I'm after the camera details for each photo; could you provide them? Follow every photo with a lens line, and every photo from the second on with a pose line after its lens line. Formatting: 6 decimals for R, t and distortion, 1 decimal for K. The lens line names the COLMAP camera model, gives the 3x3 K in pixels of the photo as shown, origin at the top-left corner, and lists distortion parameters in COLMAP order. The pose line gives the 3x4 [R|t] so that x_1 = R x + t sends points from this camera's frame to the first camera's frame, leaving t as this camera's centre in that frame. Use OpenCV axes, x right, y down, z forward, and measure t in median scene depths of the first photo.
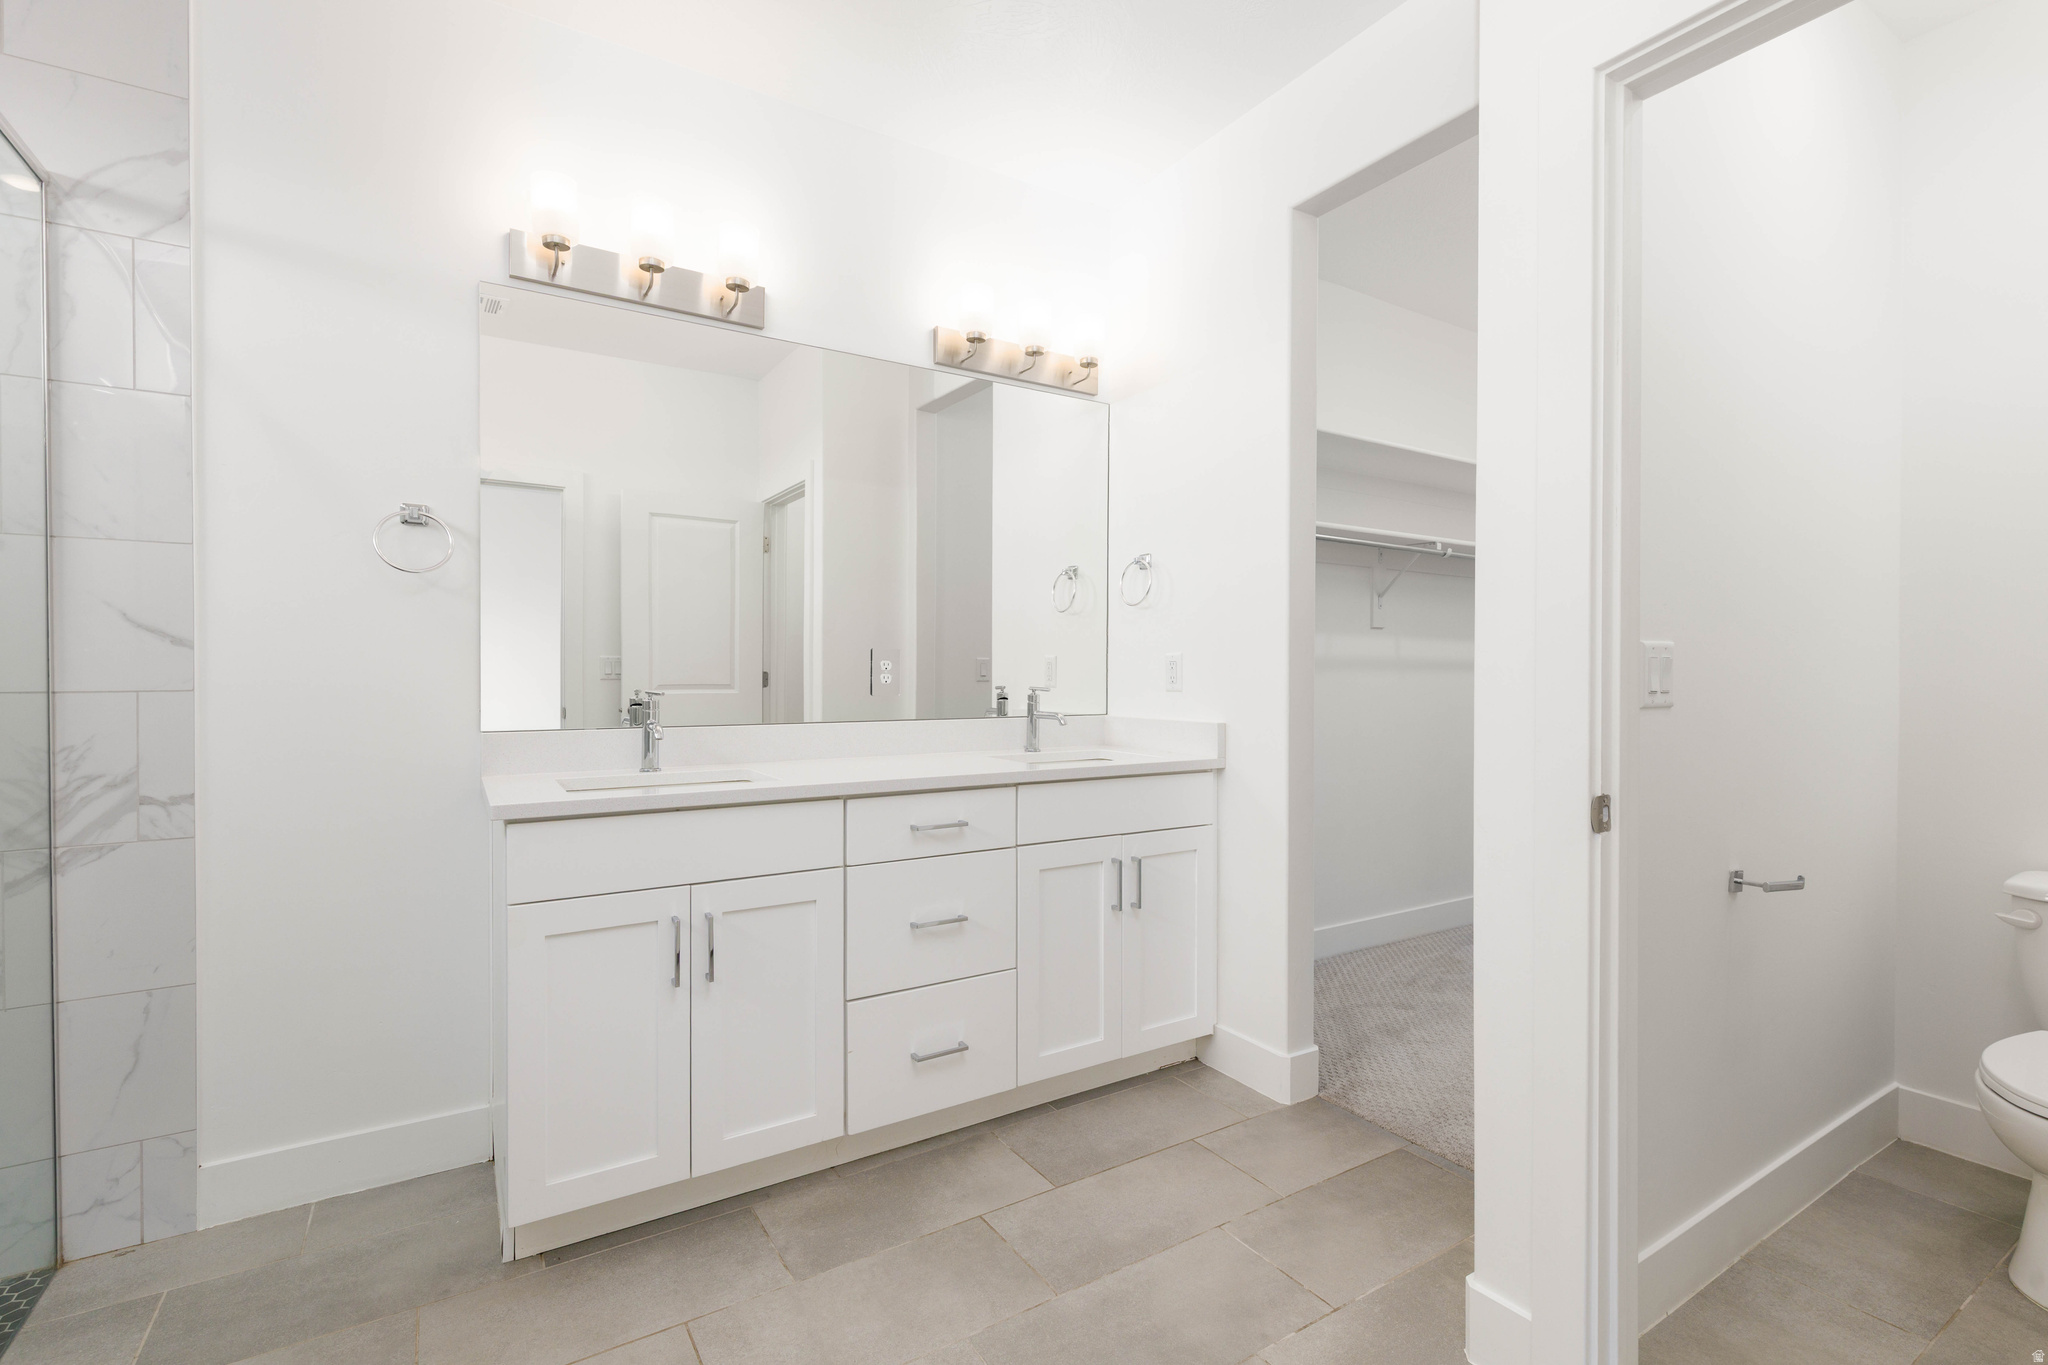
lens RADIAL K [[914.3, 0, 1029.2], [0, 914.3, 681.3], [0, 0, 1]] dist [0.005859, -0.000662]
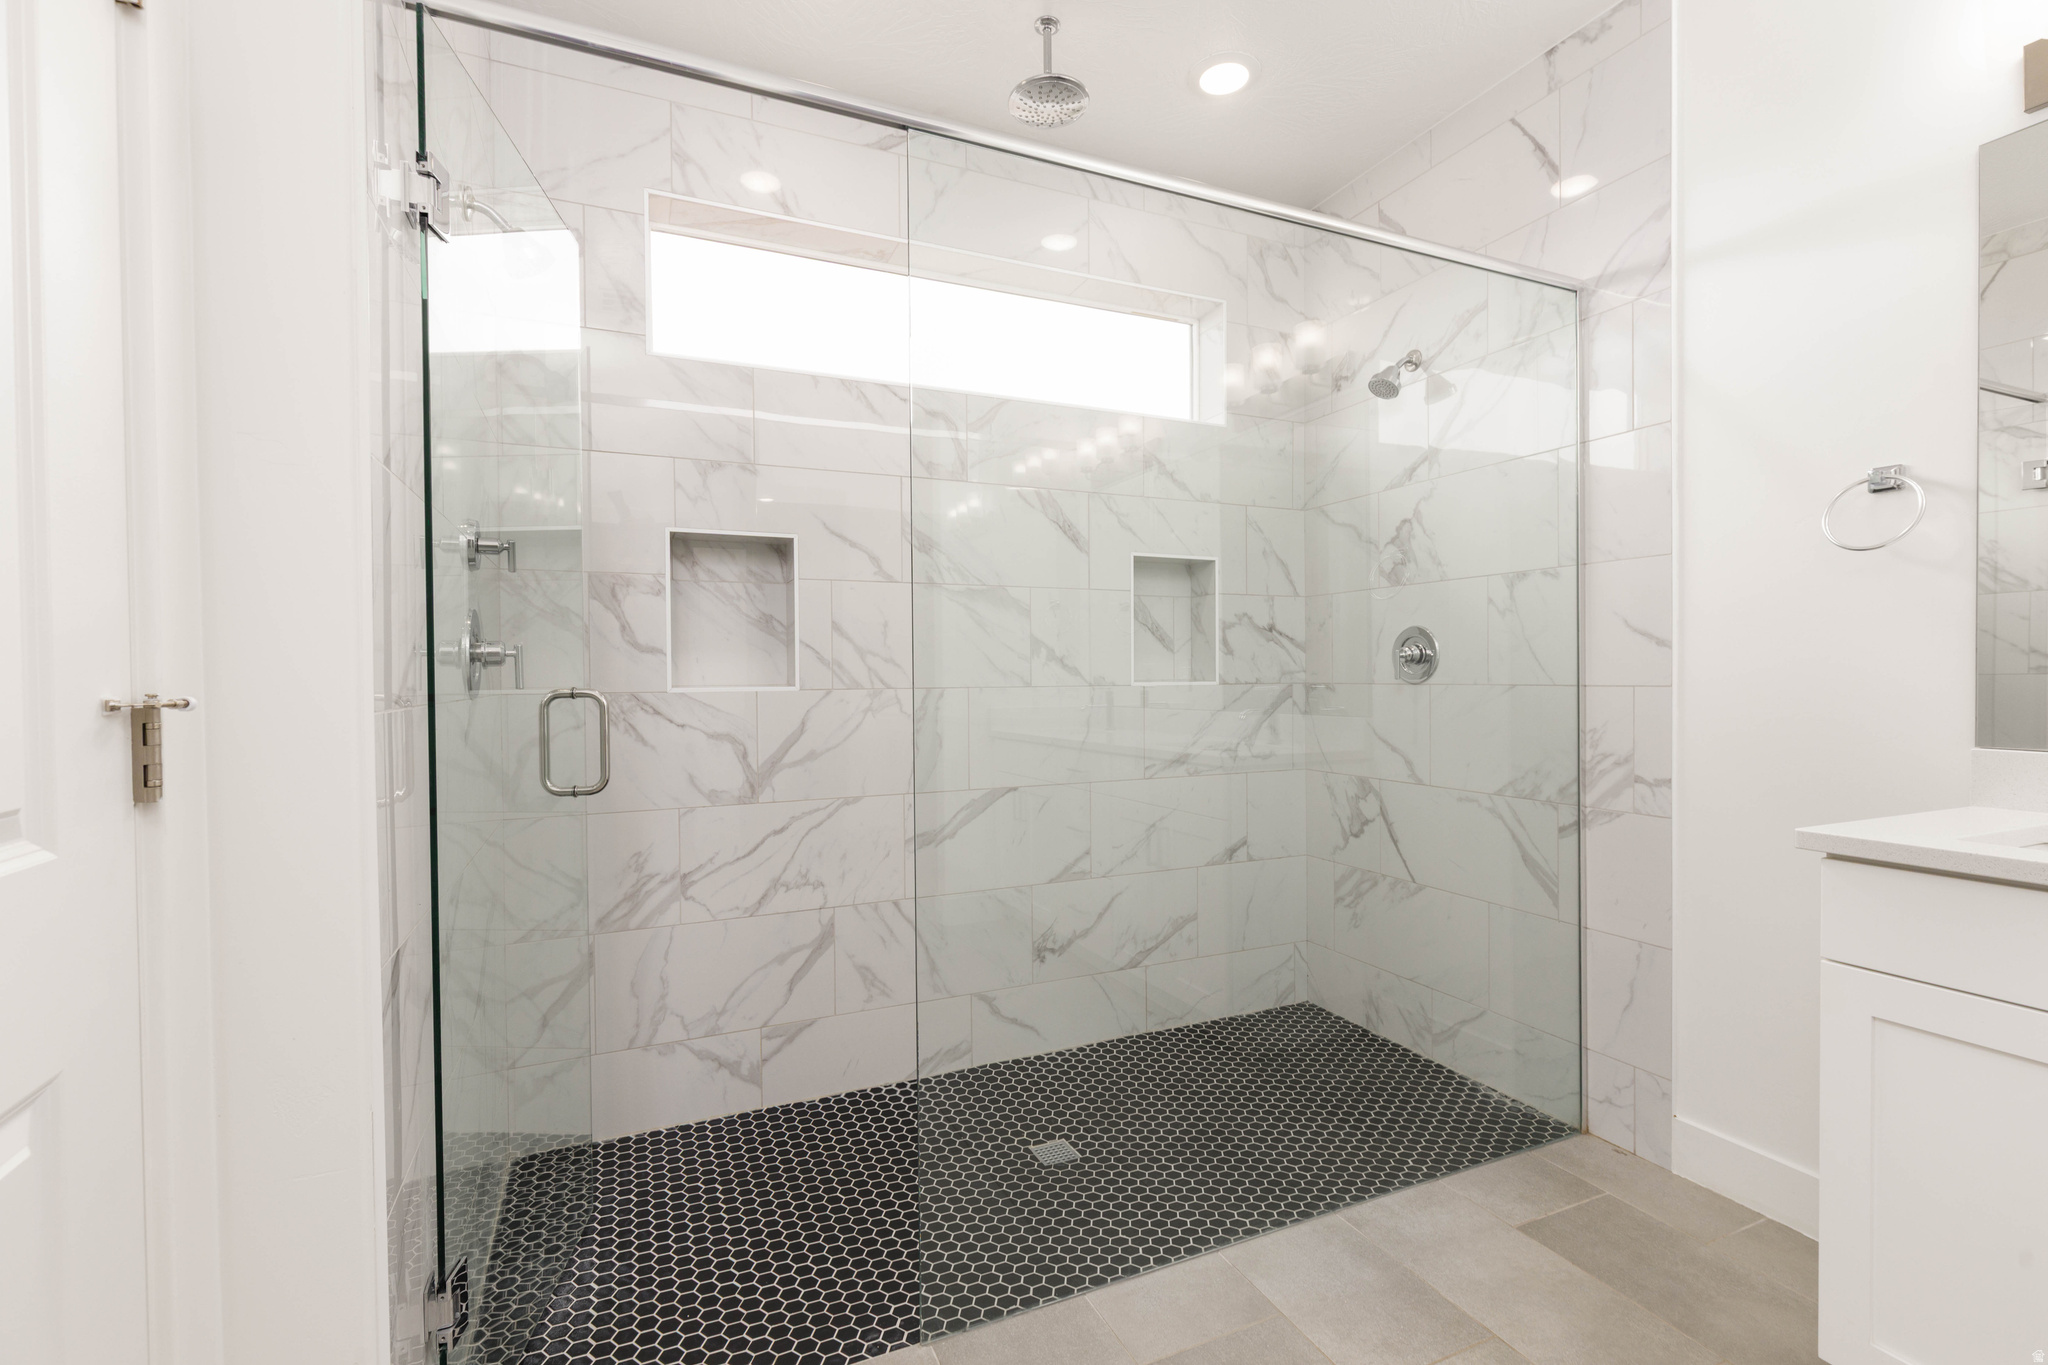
lens RADIAL K [[914.3, 0, 1026.8], [0, 914.3, 682.8], [0, 0, 1]] dist [0.005859, -0.000662]
pose [[-0.137194, 0.010129, -0.990492, 0.306769], [-0.000229, 0.999947, 0.010258, -0.005032], [0.990544, 0.001634, -0.137184, 0.395612]]
